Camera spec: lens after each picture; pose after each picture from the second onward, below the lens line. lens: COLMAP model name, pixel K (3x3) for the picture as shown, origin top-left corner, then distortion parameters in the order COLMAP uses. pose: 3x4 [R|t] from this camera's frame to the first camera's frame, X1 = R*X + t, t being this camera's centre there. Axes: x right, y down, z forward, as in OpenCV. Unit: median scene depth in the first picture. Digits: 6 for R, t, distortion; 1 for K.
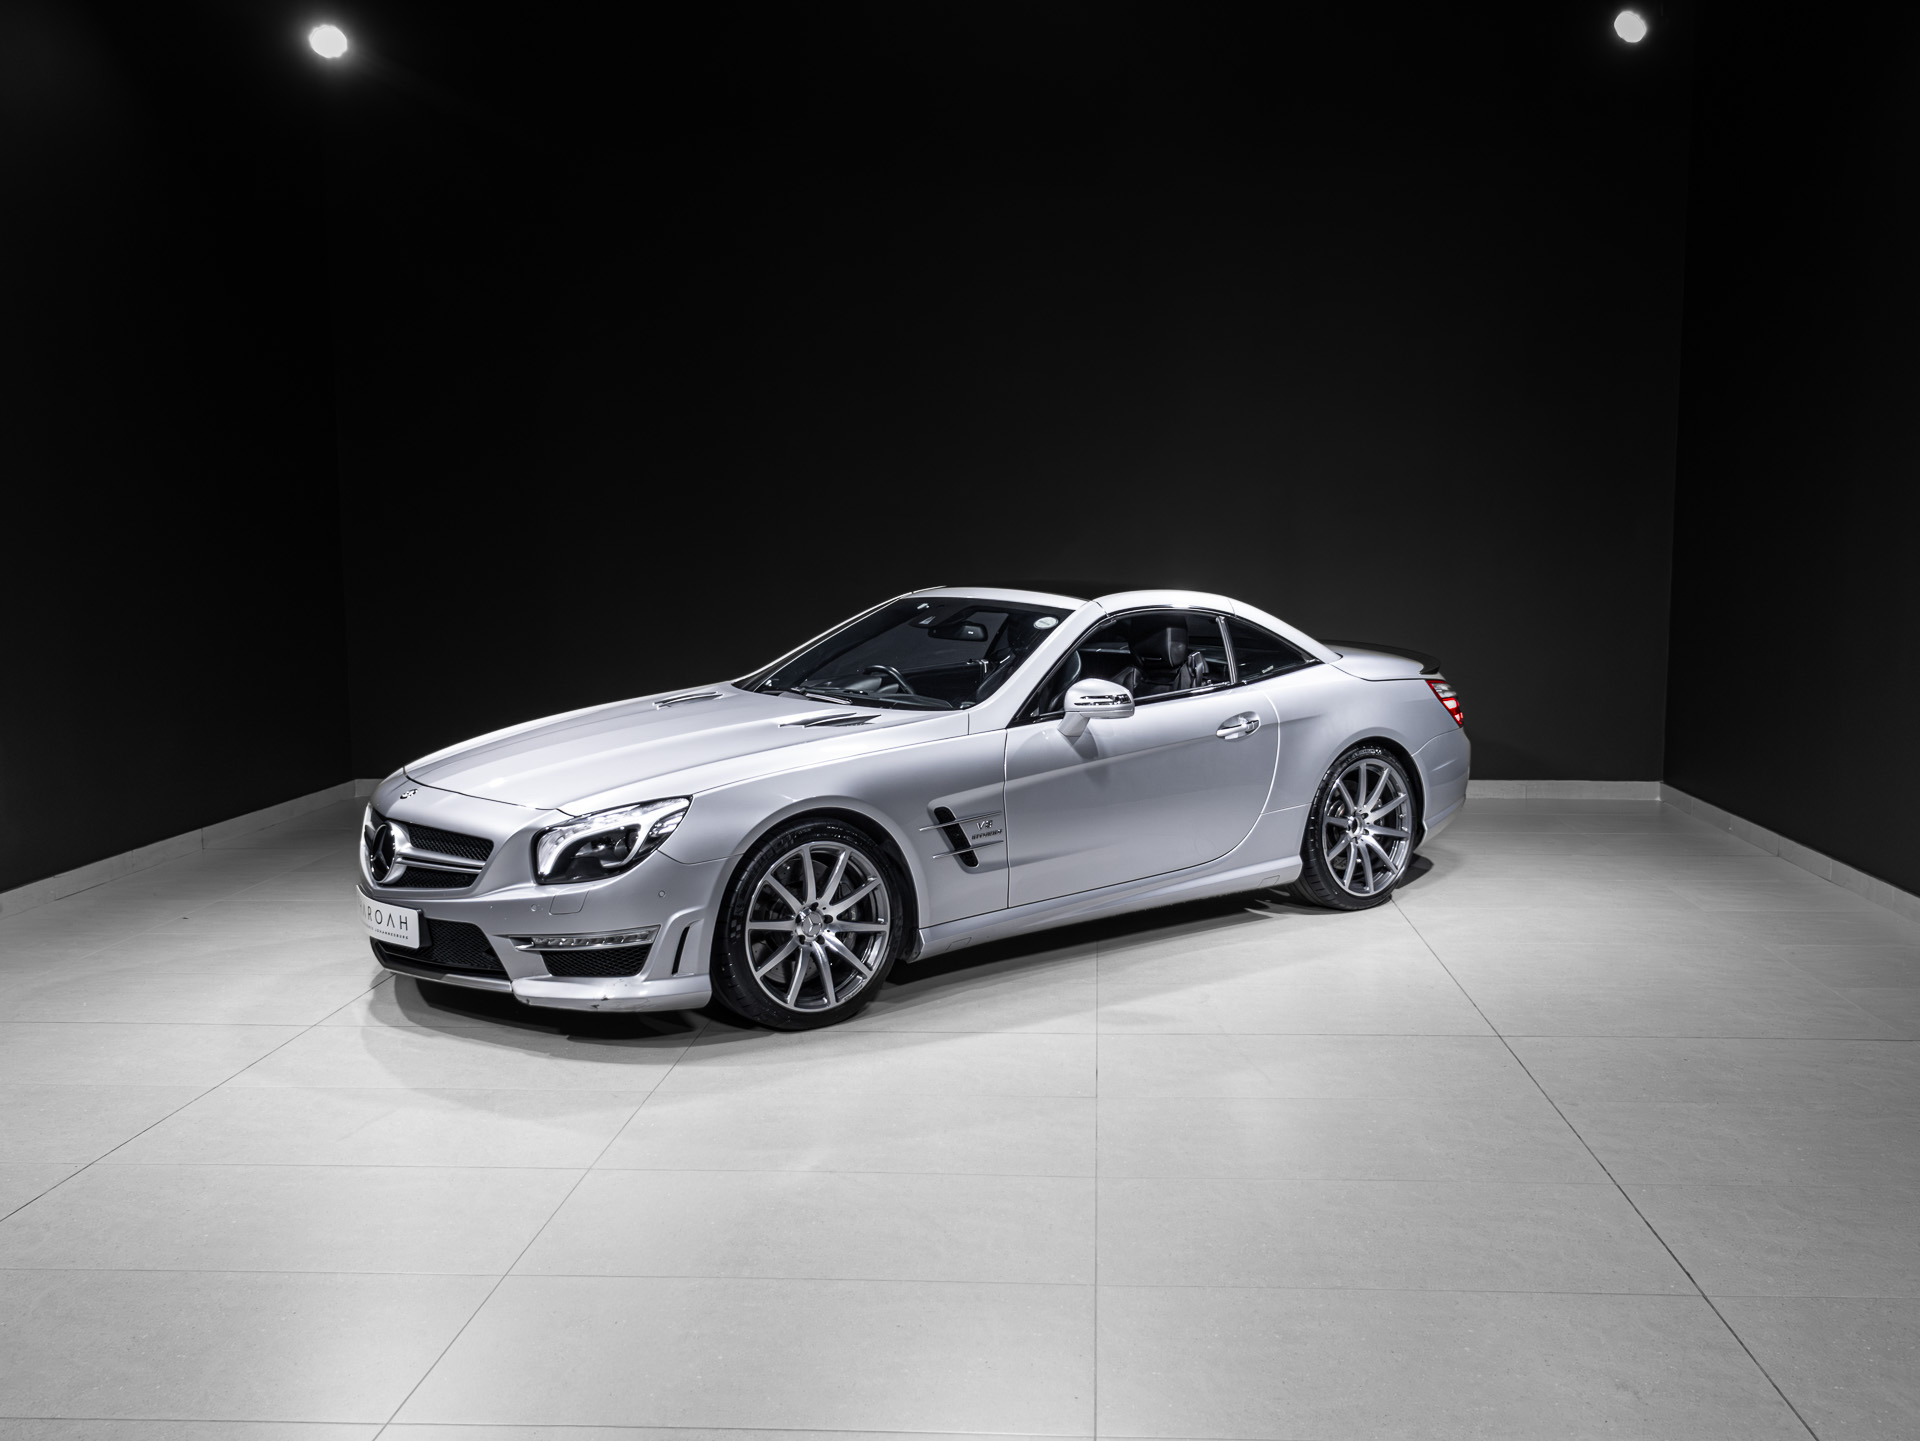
lens RADIAL K [[1710.1, 0, 971.3], [0, 1710.1, 725.7], [0, 0, 1]] dist [0.016628, 0.001535]
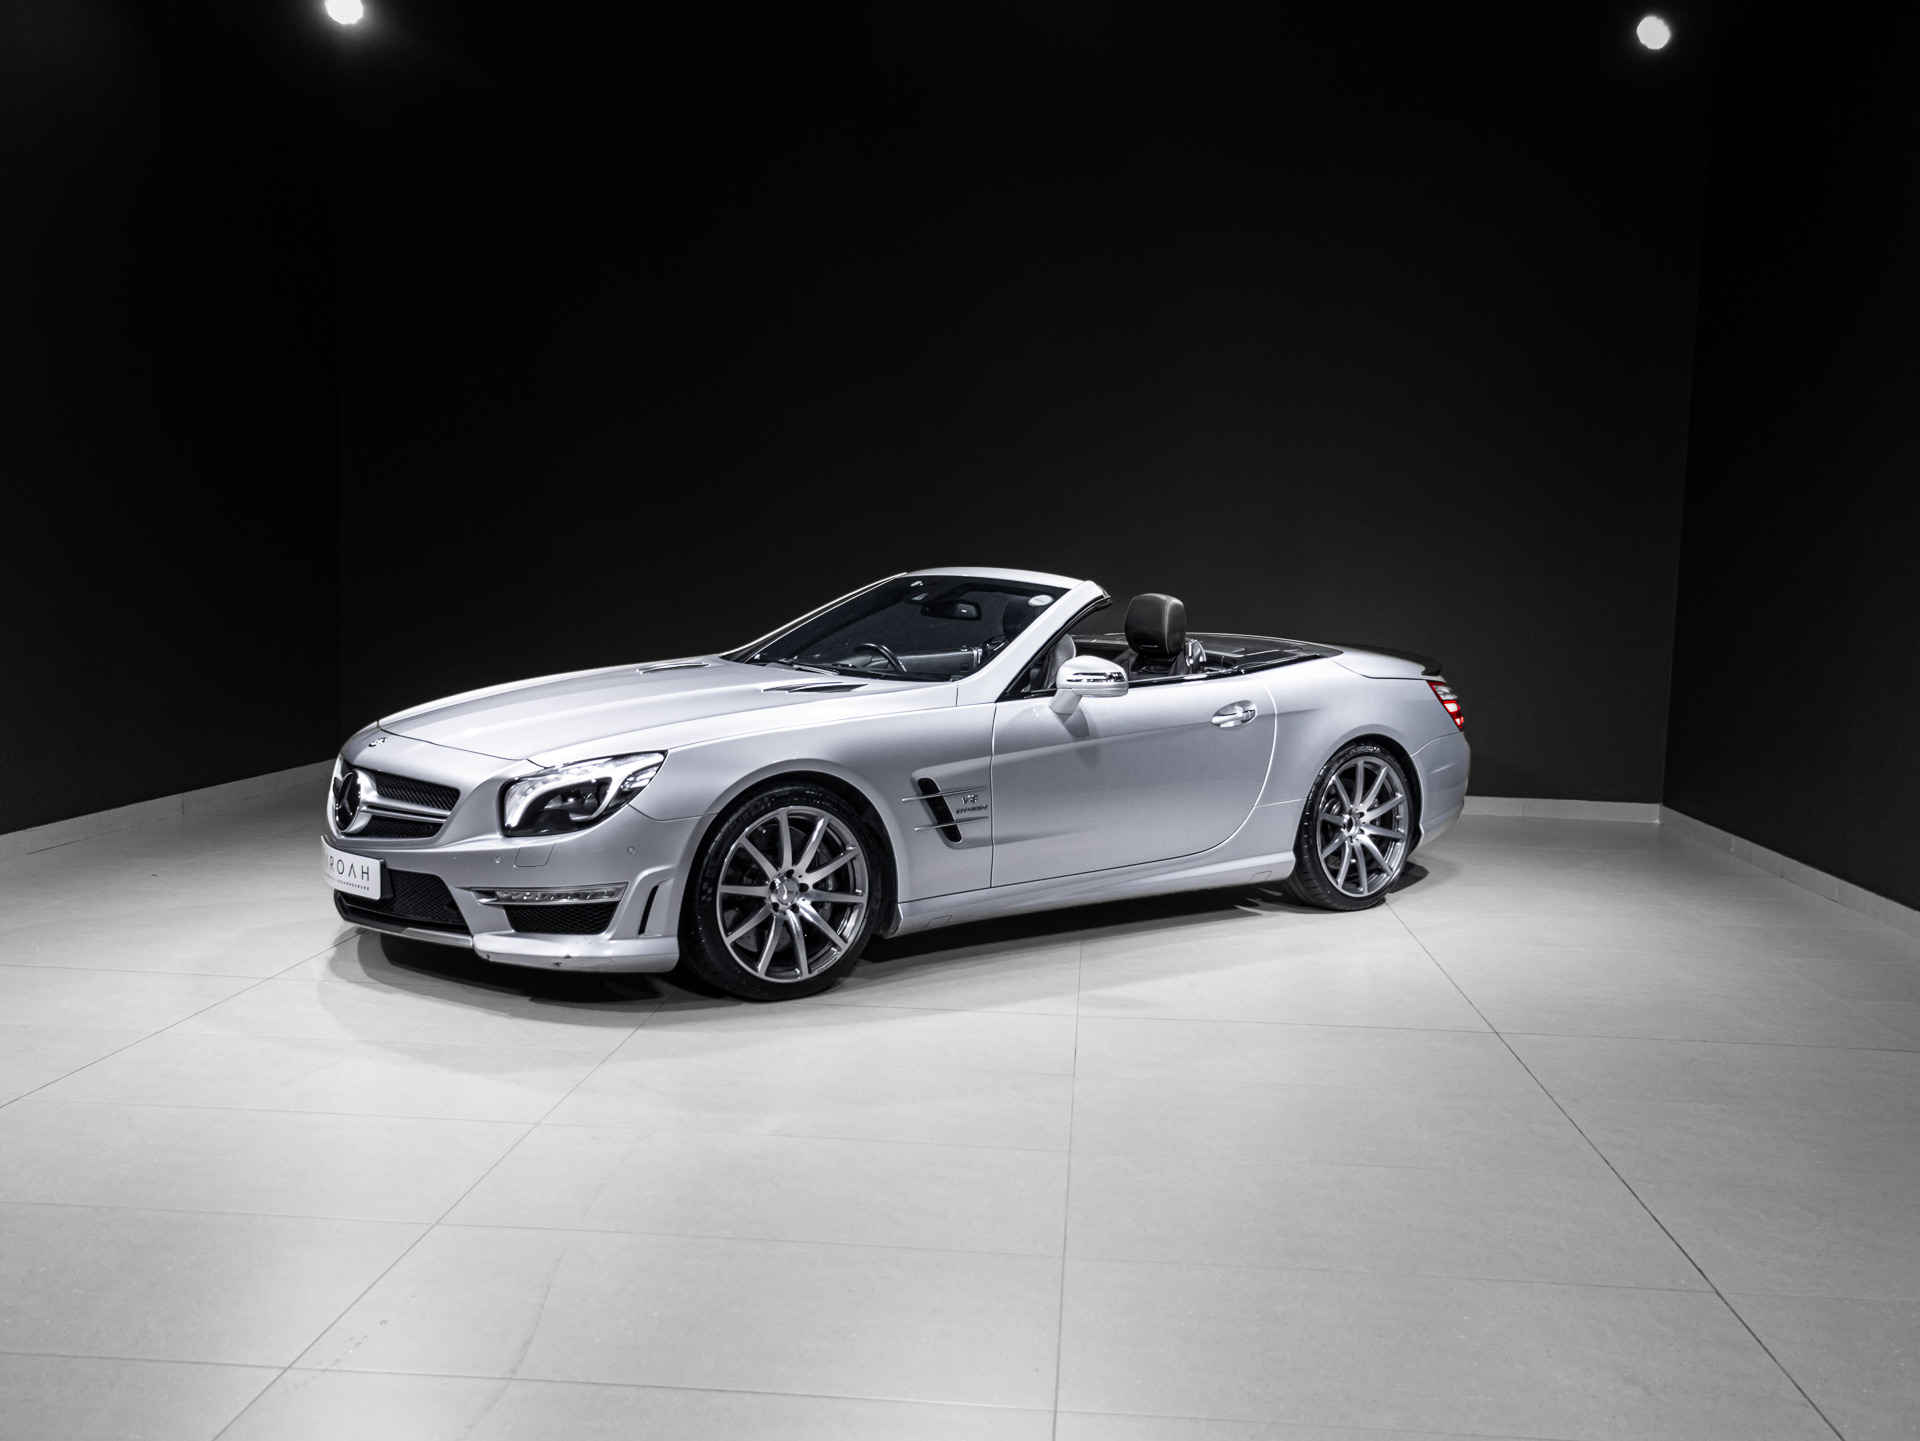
lens RADIAL K [[1675.9, 0, 960.0], [0, 1675.9, 720.5], [0, 0, 1]] dist [0.012654, 0.005322]
pose [[0.999287, 0.037130, -0.006867, 0.007583], [-0.037280, 0.999034, -0.023253, 0.037851], [0.005997, 0.023492, 0.999706, 0.051362]]
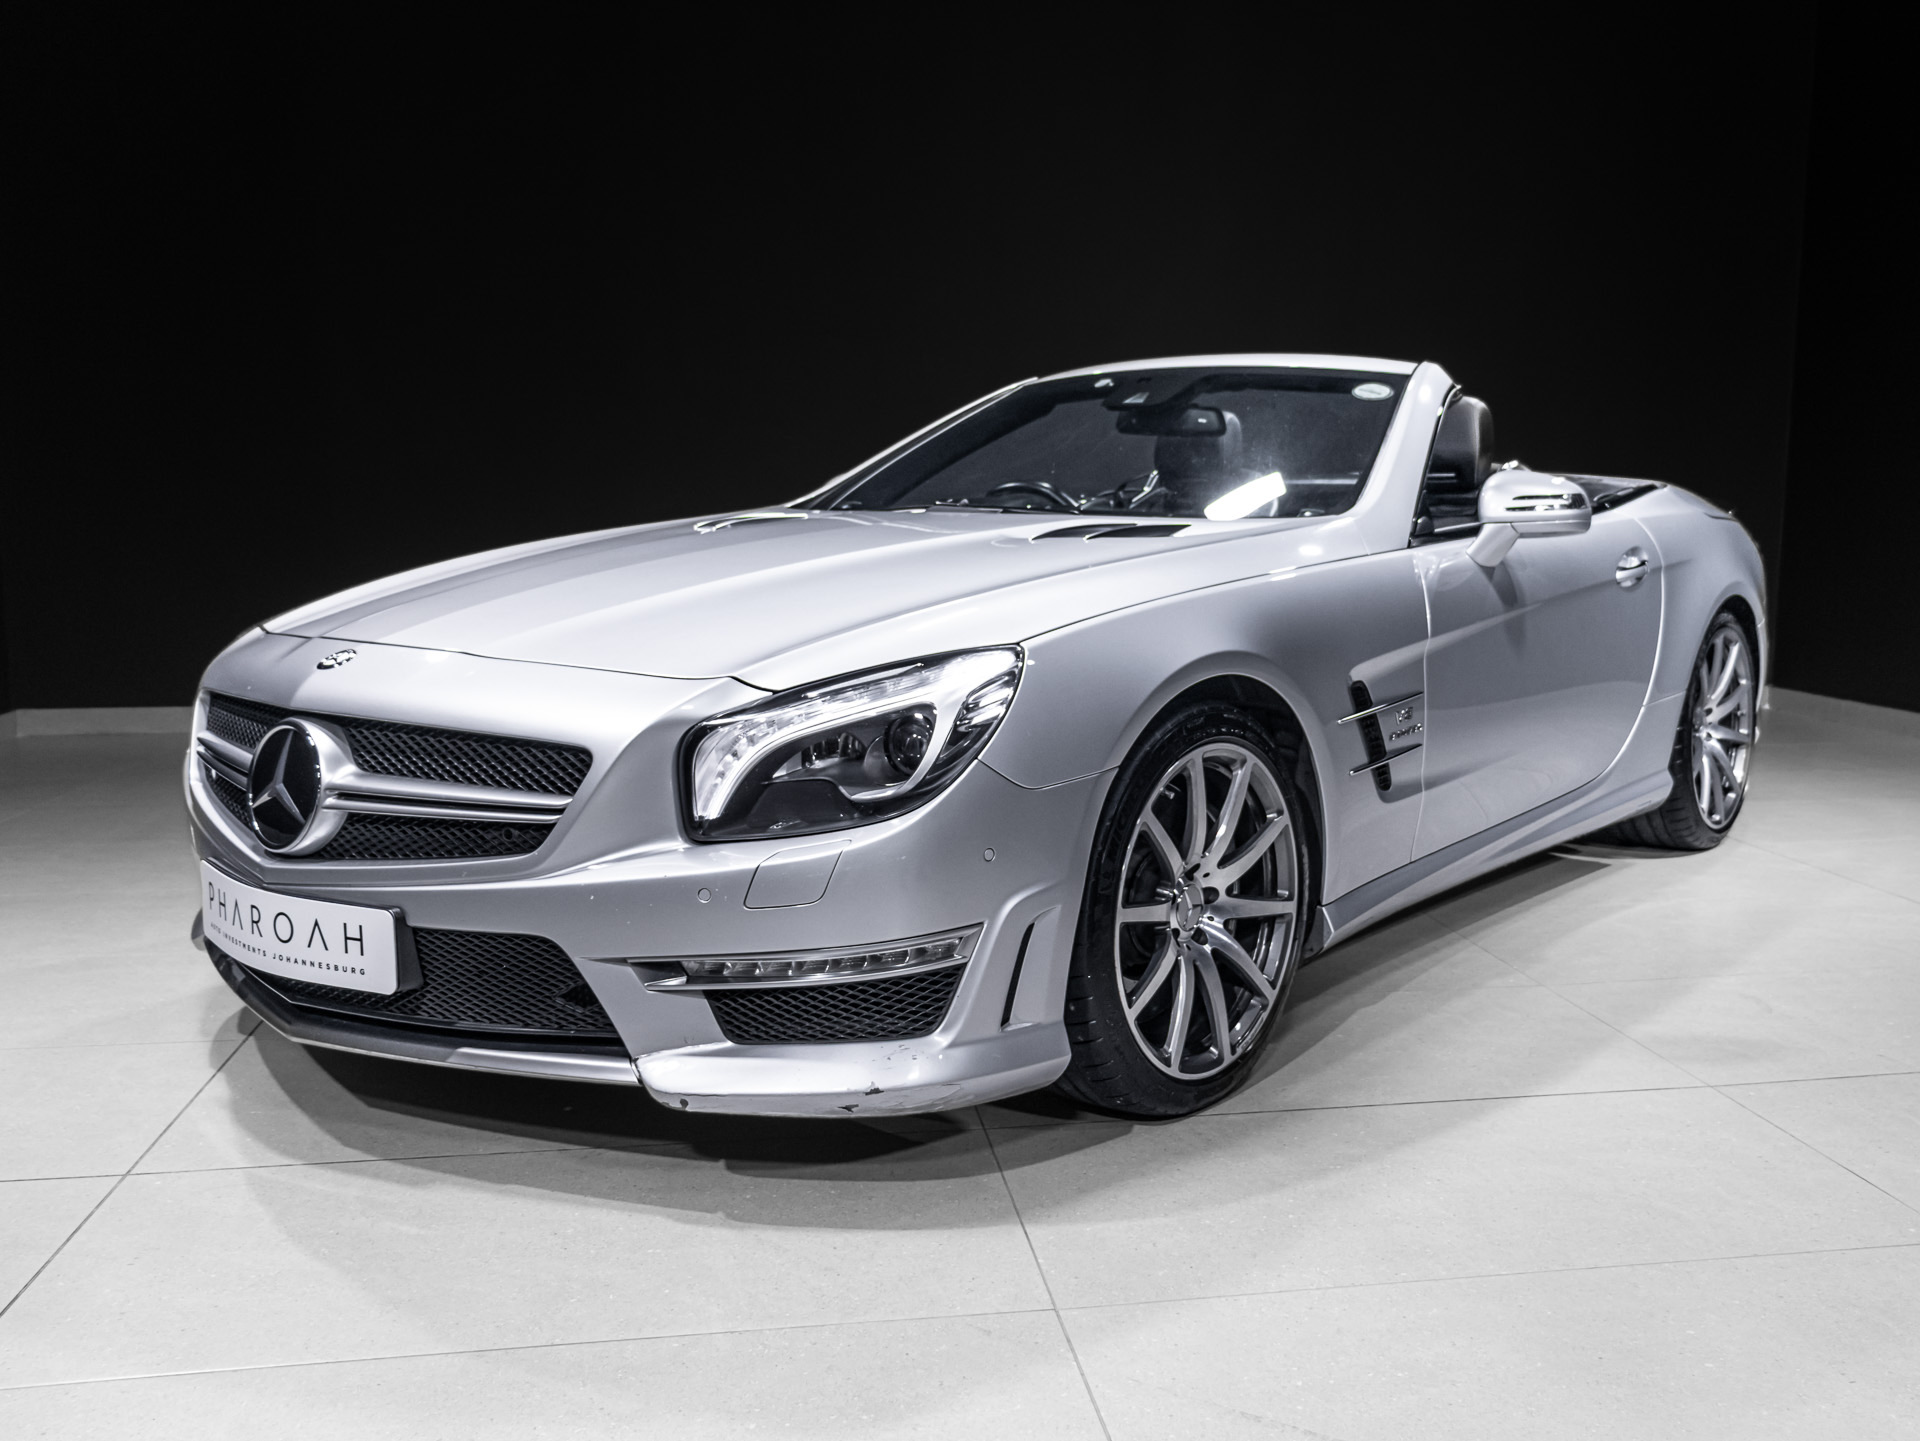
lens RADIAL K [[1675.9, 0, 960.0], [0, 1675.9, 720.5], [0, 0, 1]] dist [0.012654, 0.005322]
pose [[0.976632, -0.016464, 0.214286, -0.265549], [0.012722, 0.999742, 0.018828, 0.050391], [-0.214541, -0.015661, 0.976589, 0.527280]]
